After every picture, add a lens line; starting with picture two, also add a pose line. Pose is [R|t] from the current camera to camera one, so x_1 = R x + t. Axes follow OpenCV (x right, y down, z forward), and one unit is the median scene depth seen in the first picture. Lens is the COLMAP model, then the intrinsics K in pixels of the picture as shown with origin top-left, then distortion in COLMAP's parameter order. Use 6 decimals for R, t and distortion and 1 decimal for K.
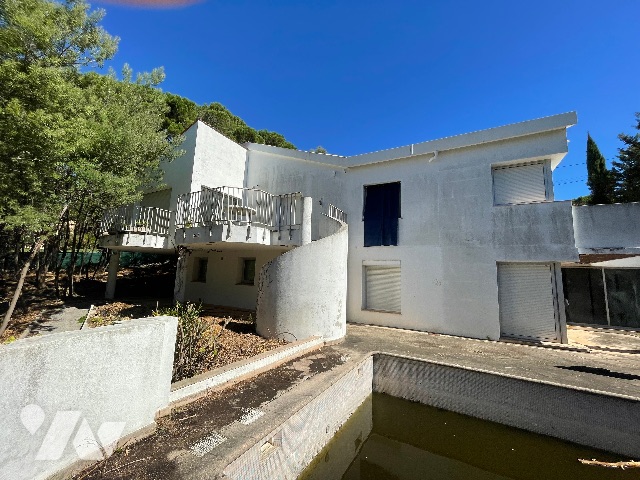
lens RADIAL K [[259.1, 0, 318.0], [0, 259.1, 240.5], [0, 0, 1]] dist [0.000096, -0.000615]
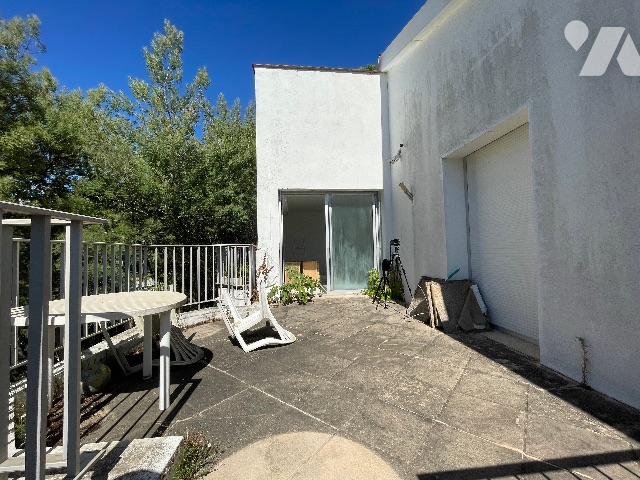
lens RADIAL K [[259.1, 0, 318.0], [0, 259.1, 240.5], [0, 0, 1]] dist [0.000096, -0.000615]
pose [[0.570963, -0.086727, -0.816382, 0.001554], [0.149983, 0.988689, -0.000136, -0.024513], [0.807160, -0.122365, 0.577512, 0.181781]]
